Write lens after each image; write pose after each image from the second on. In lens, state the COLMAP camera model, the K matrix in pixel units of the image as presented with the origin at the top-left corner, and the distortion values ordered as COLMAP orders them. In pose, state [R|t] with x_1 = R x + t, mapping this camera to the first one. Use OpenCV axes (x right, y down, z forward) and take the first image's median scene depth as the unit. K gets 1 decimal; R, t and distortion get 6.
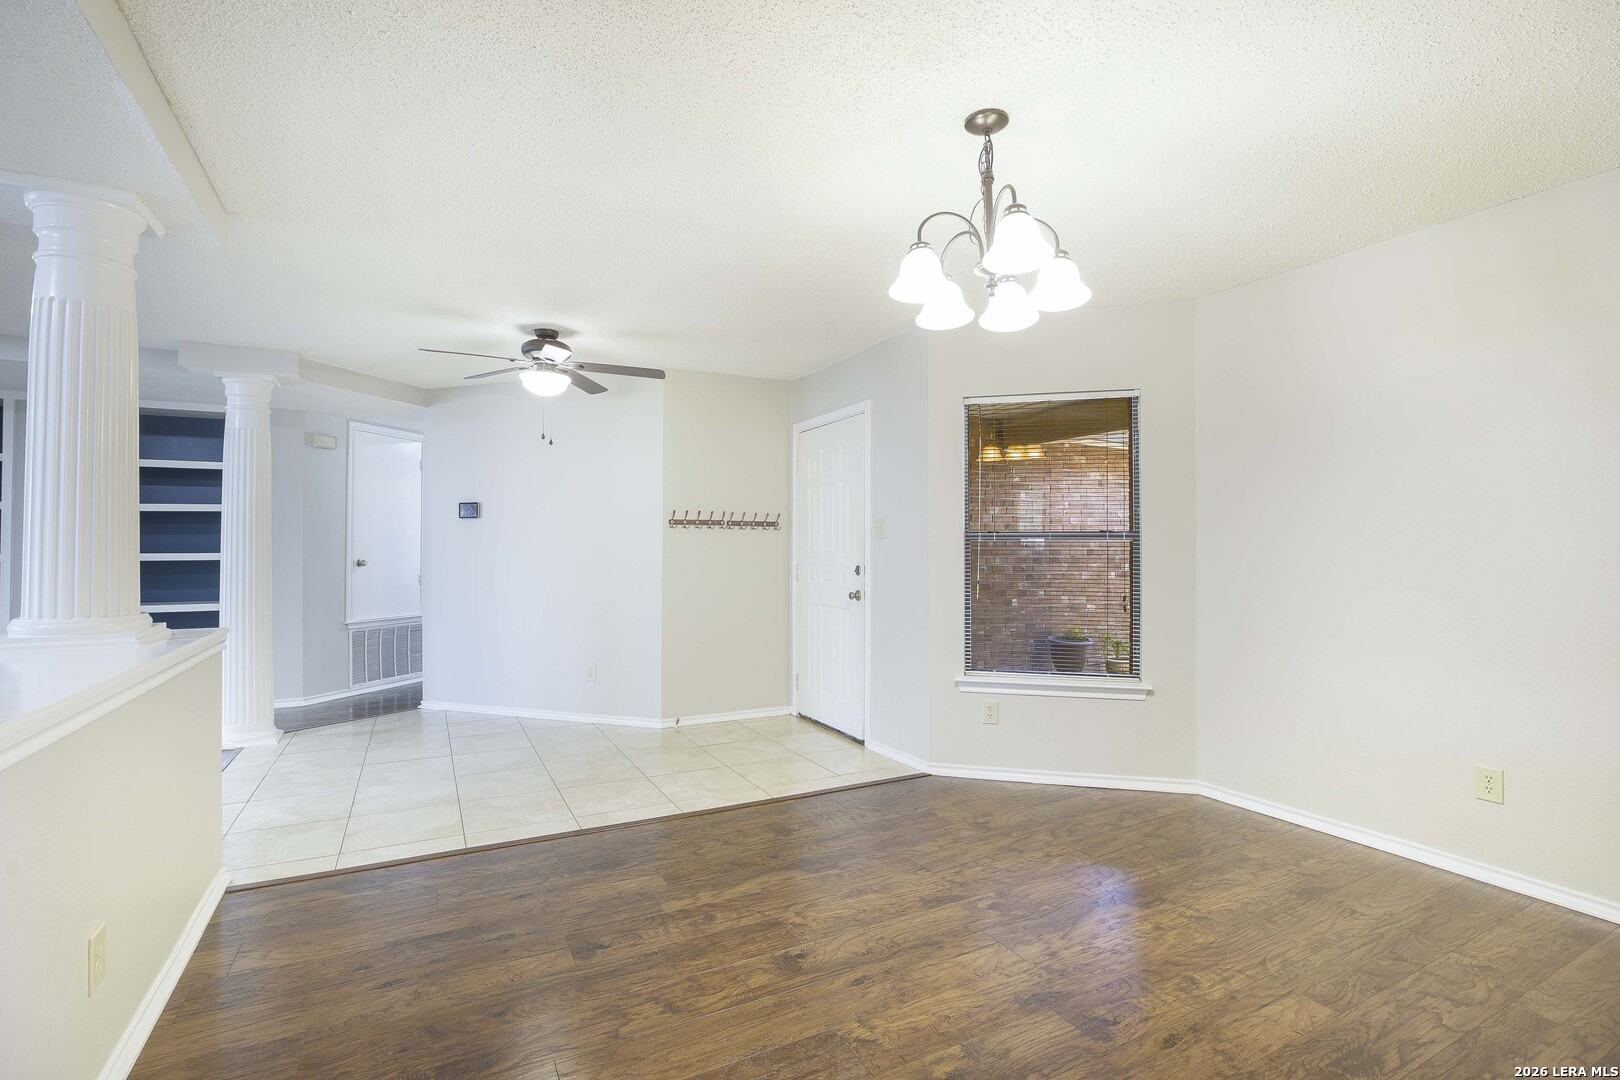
lens RADIAL K [[742.6, 0, 810.2], [0, 742.6, 536.4], [0, 0, 1]] dist [-0.040818, 0.008558]
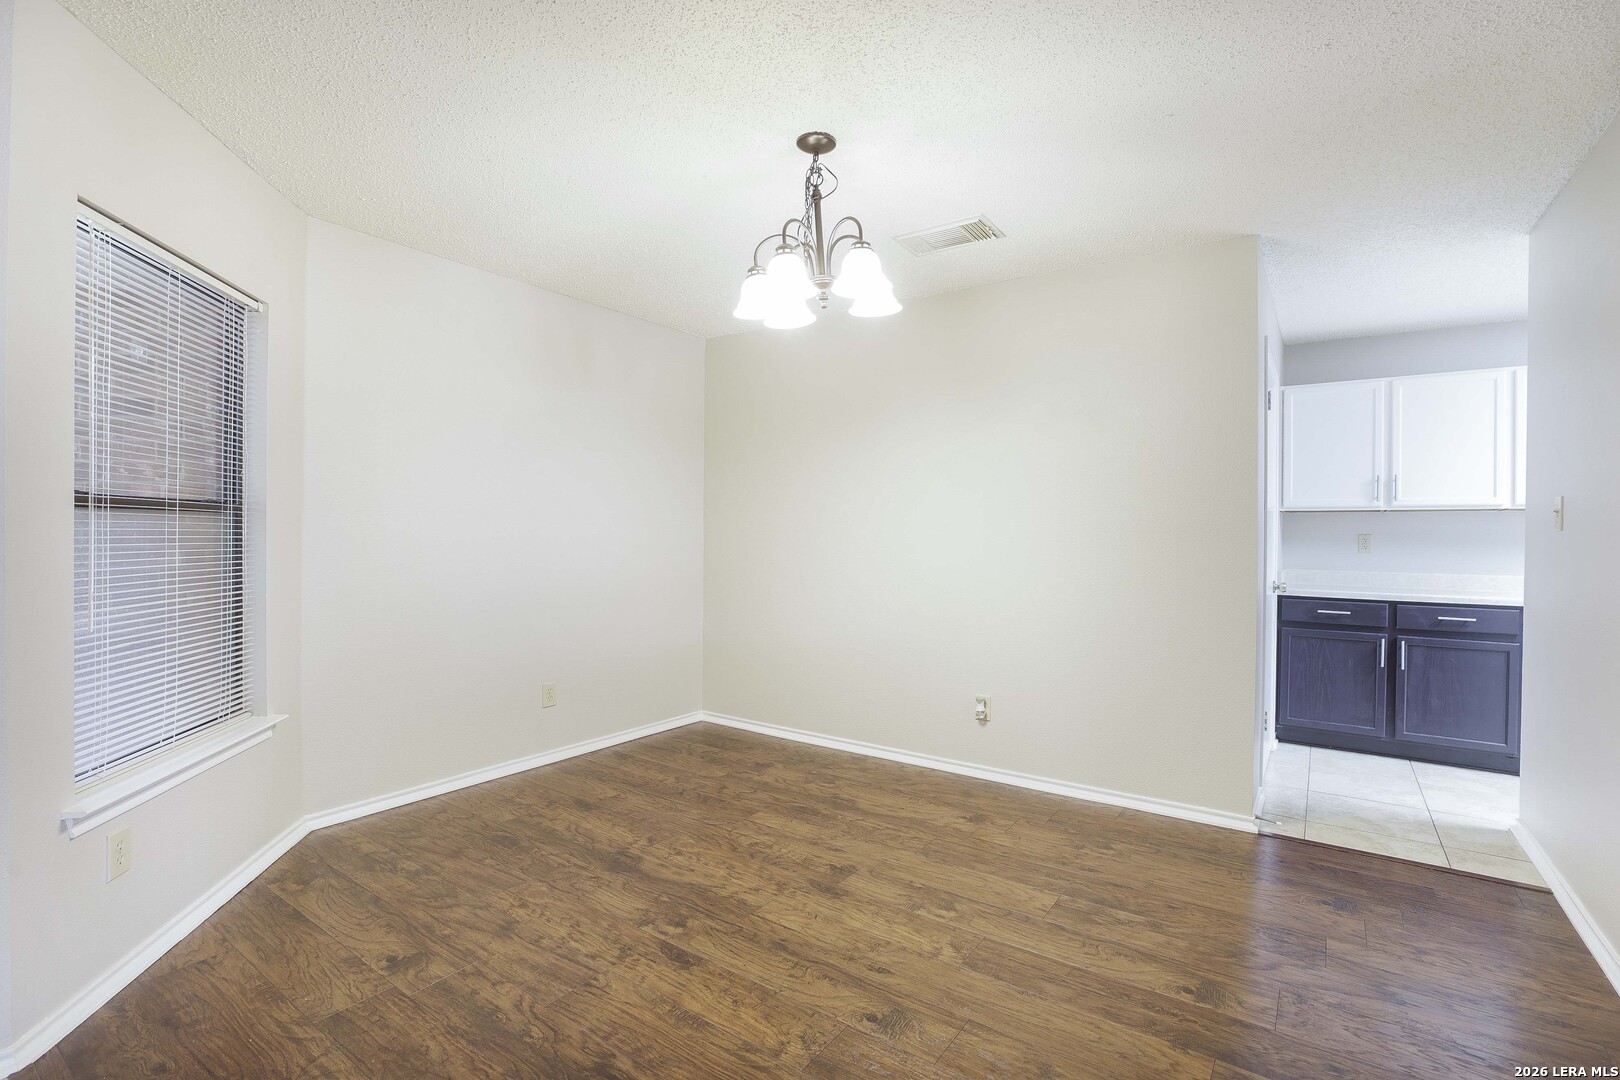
lens RADIAL K [[742.6, 0, 810.2], [0, 742.6, 536.4], [0, 0, 1]] dist [-0.040818, 0.008558]
pose [[-0.448389, -0.009802, 0.893785, -0.639734], [-0.021641, 0.999766, 0.000107, 0.018882], [-0.893576, -0.019294, -0.448496, 1.279124]]
